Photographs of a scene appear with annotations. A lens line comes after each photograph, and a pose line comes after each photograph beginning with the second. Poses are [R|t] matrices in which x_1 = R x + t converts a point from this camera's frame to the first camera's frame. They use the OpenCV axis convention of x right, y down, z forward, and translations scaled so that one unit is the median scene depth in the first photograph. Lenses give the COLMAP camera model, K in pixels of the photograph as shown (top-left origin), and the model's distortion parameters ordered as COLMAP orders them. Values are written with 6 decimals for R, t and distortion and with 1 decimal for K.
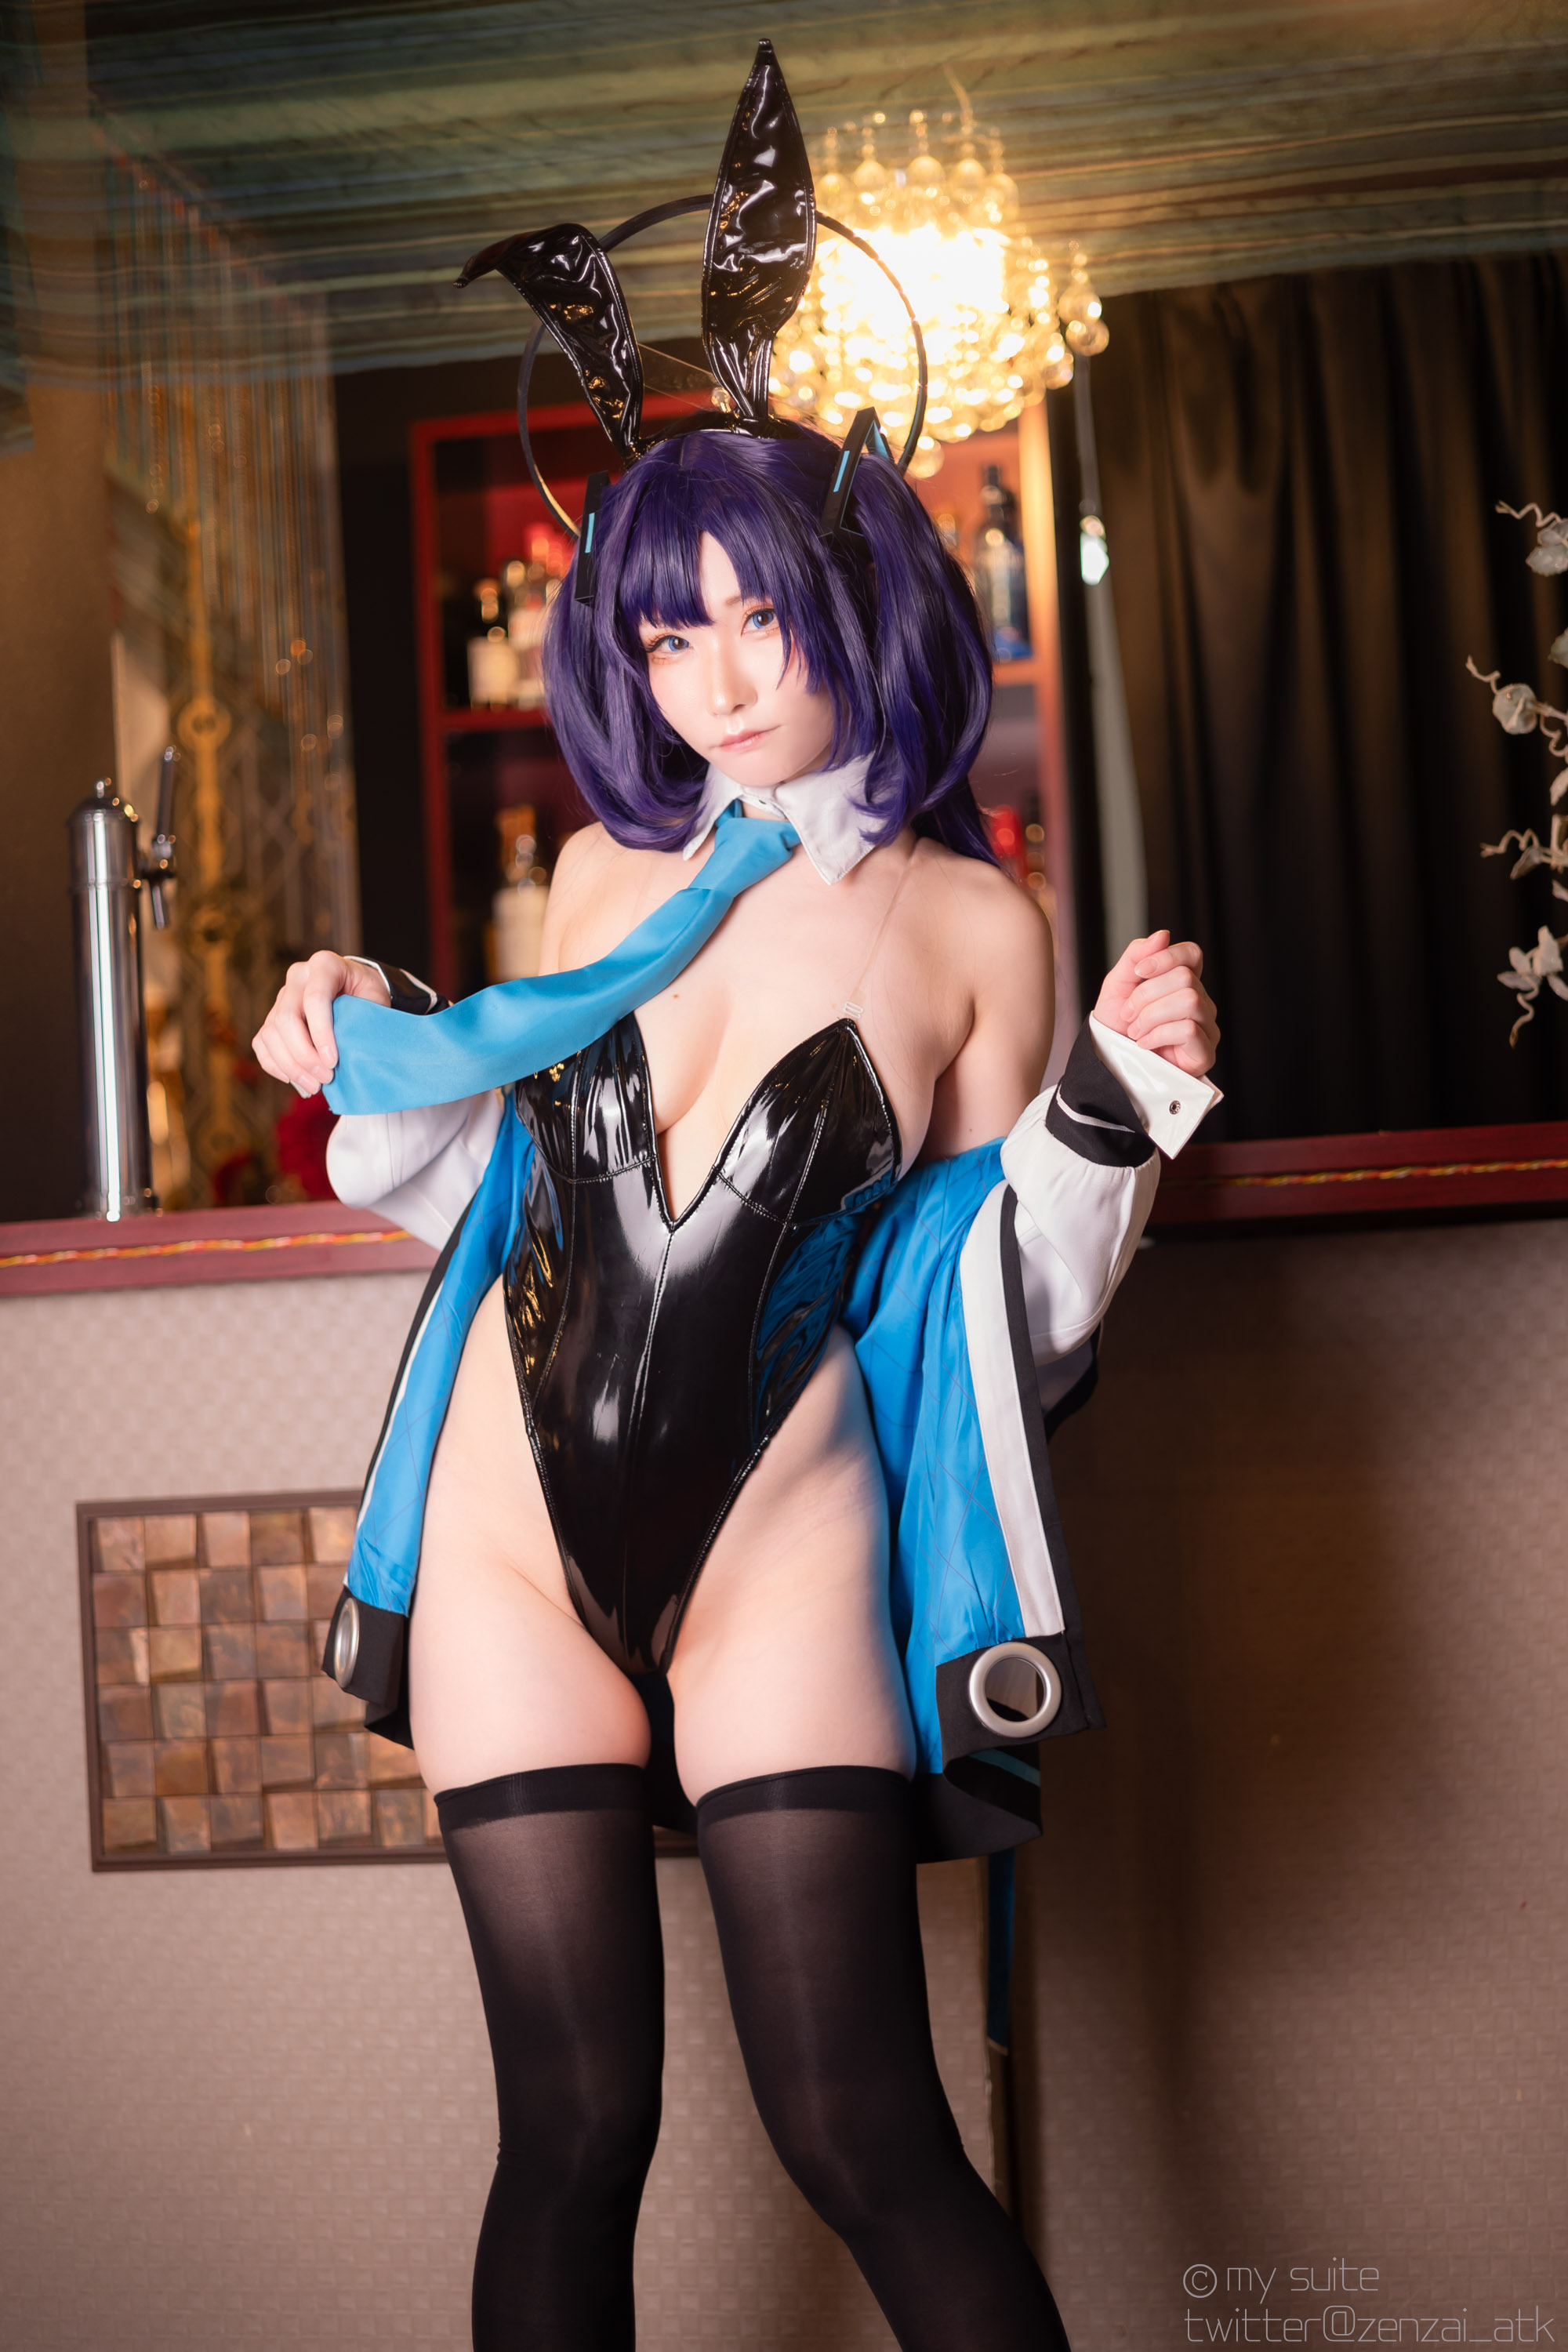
lens RADIAL K [[3499.3, 0, 772.8], [0, 3499.3, 1191.4], [0, 0, 1]] dist [0.008767, 0.000000]
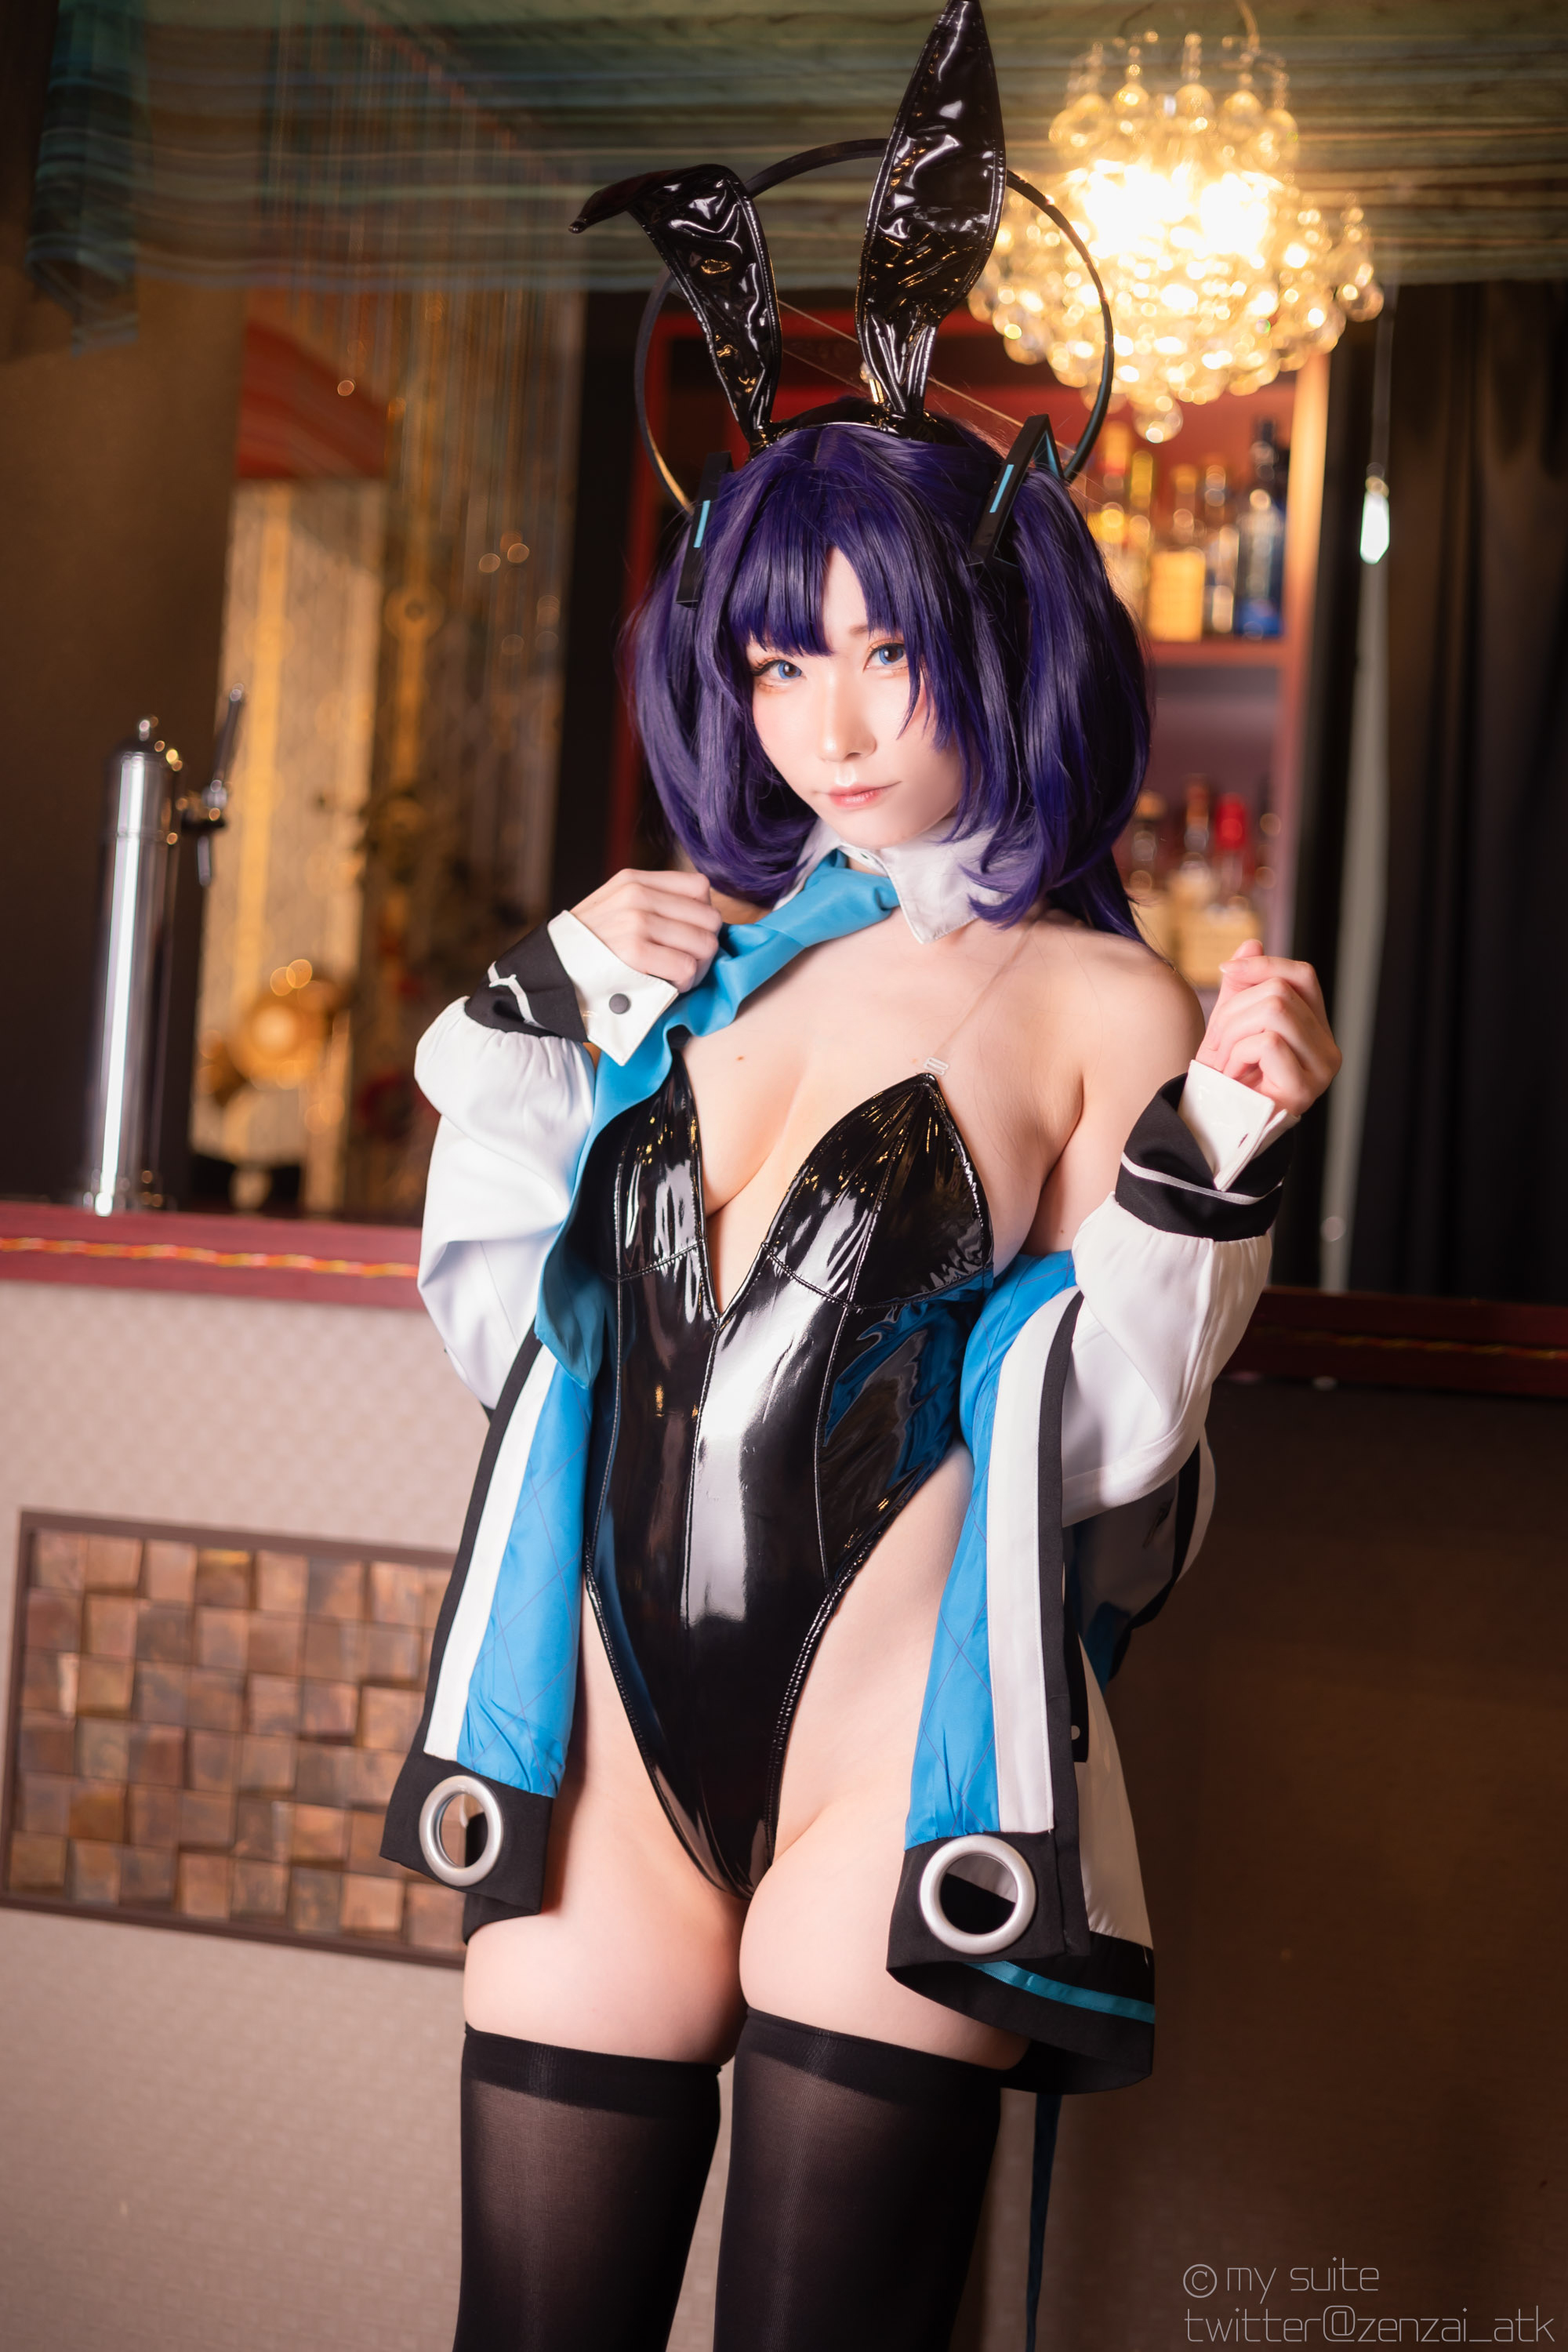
lens RADIAL K [[3499.3, 0, 750.0], [0, 3499.3, 1181.8], [0, 0, 1]] dist [0.008767, 0.000000]
pose [[0.987469, 0.115811, -0.107207, 0.060053], [-0.111023, 0.992578, 0.049622, -0.048119], [0.112158, -0.037098, 0.992998, 0.083575]]
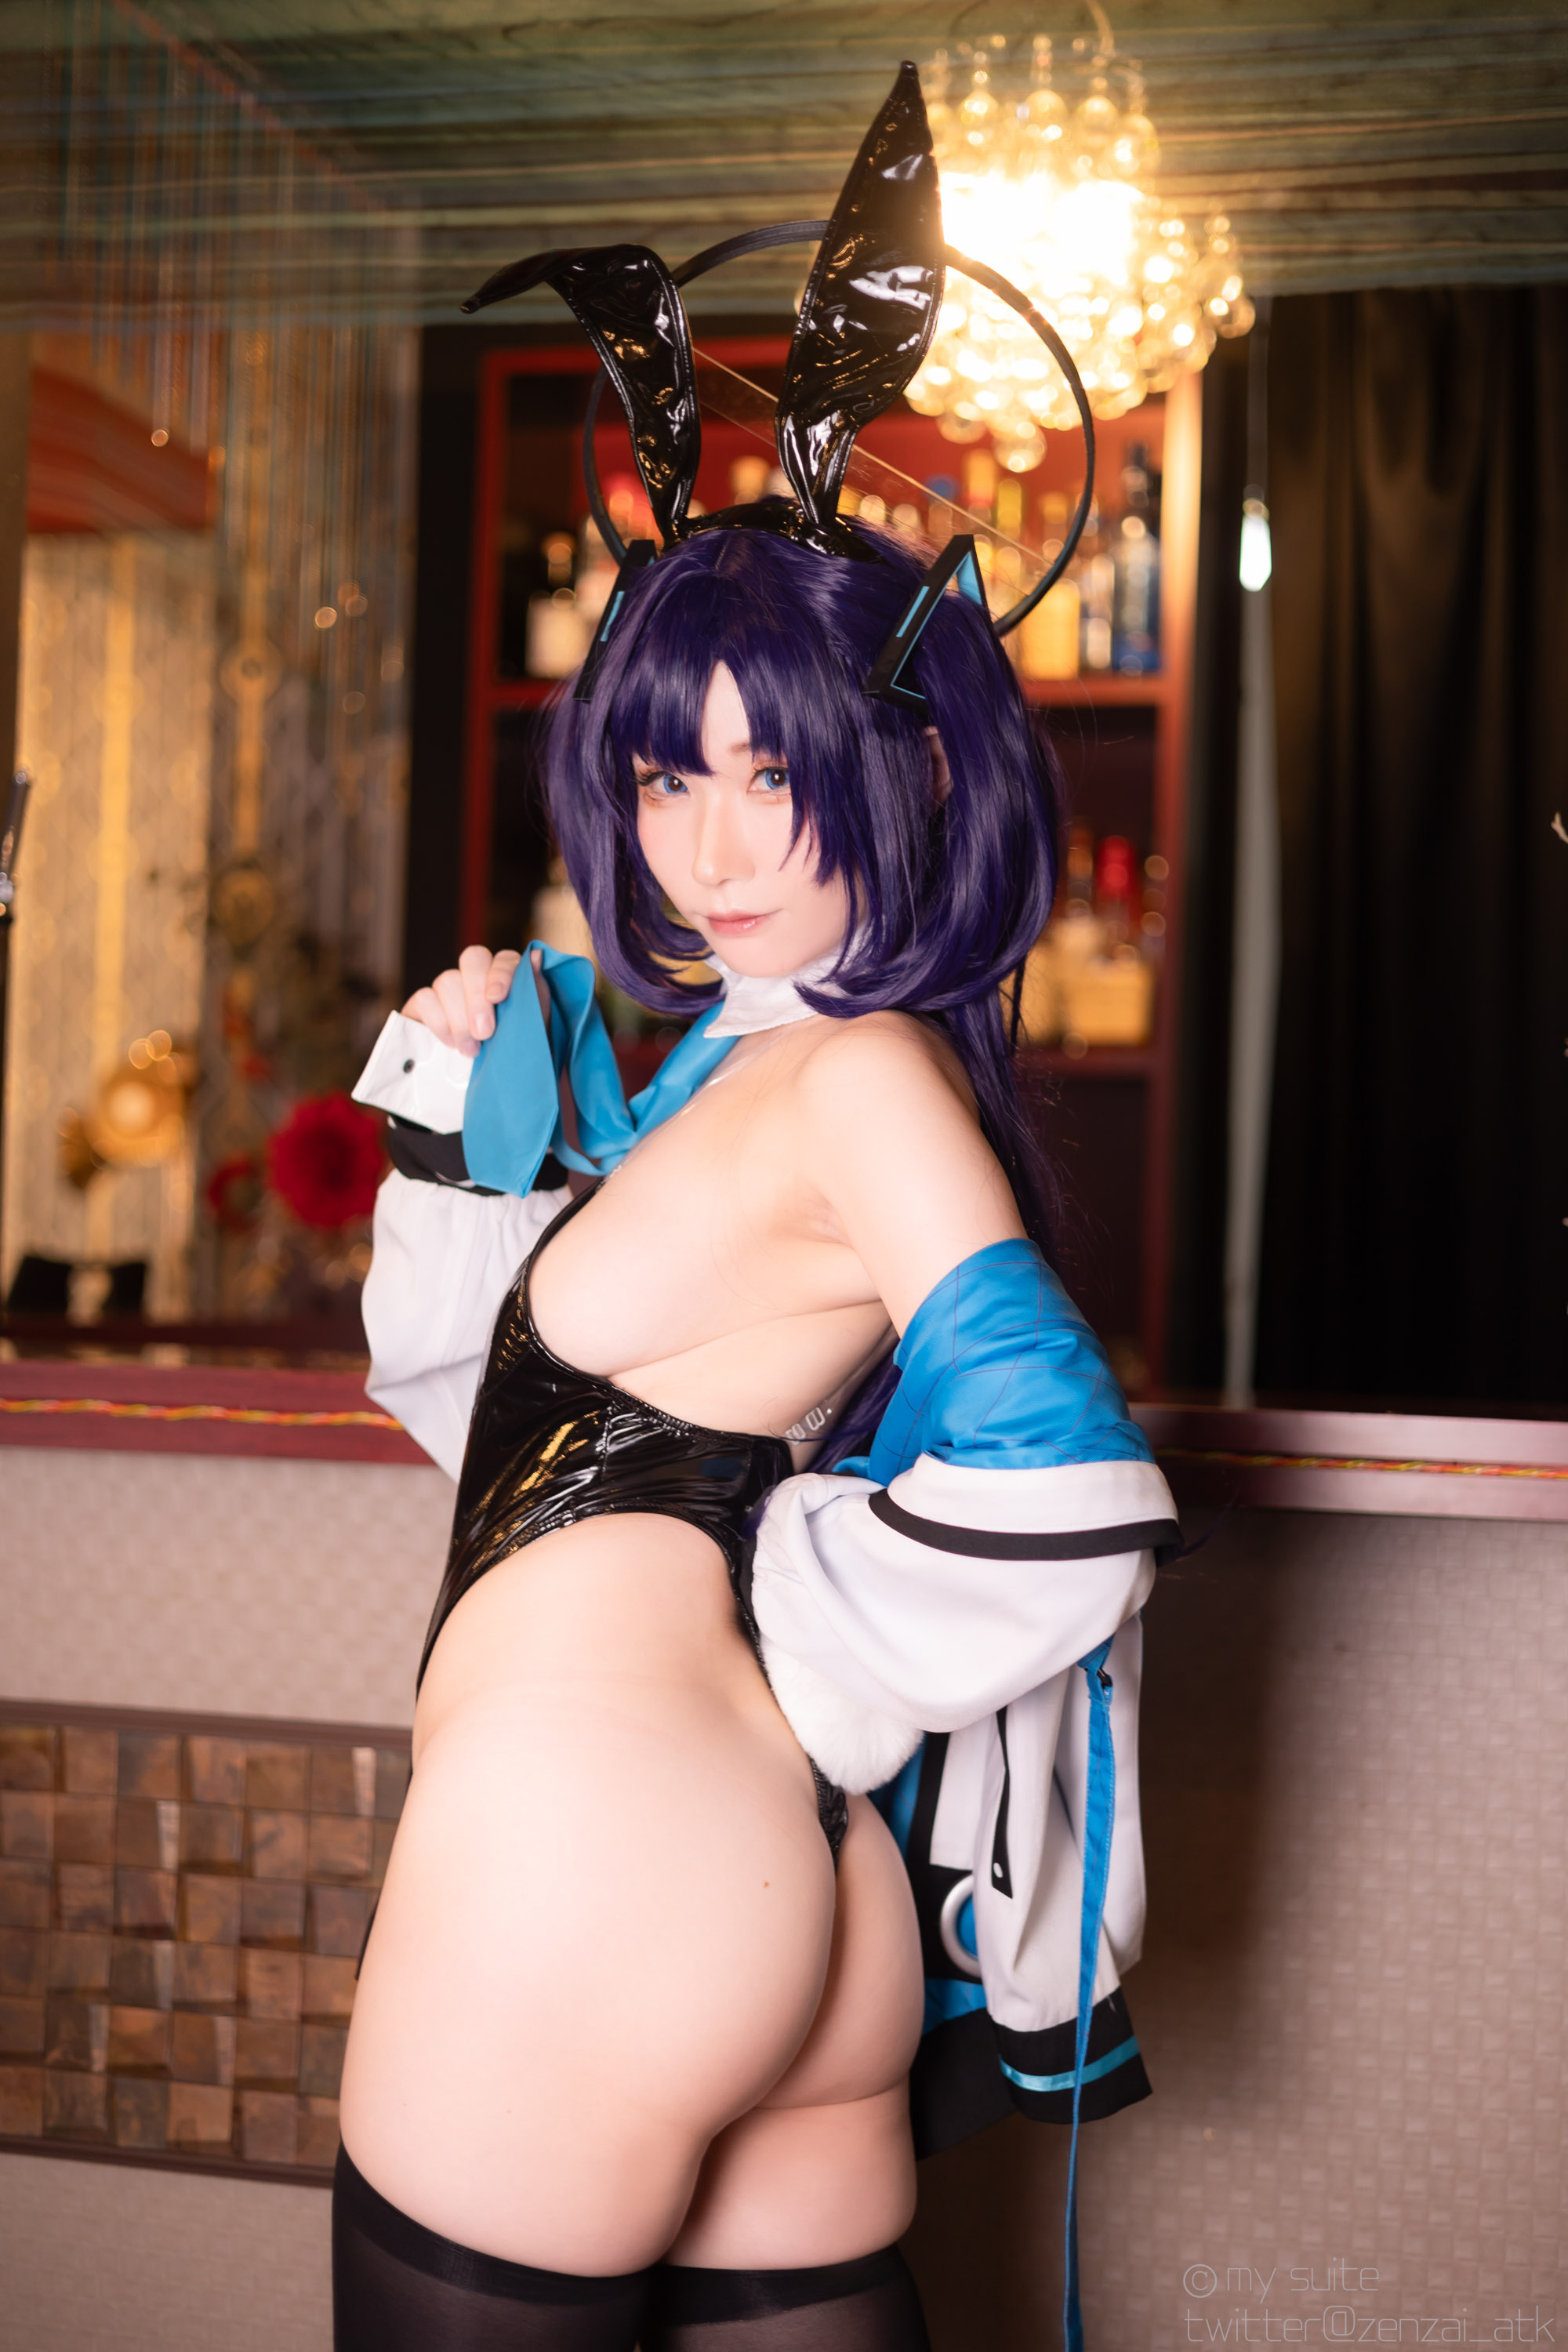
lens RADIAL K [[3499.3, 0, 768.4], [0, 3499.3, 1196.1], [0, 0, 1]] dist [0.008767, 0.000000]
pose [[0.993640, 0.081185, -0.078028, 0.064936], [-0.078037, 0.996041, 0.042581, -0.061251], [0.081176, -0.036221, 0.996041, 0.144692]]
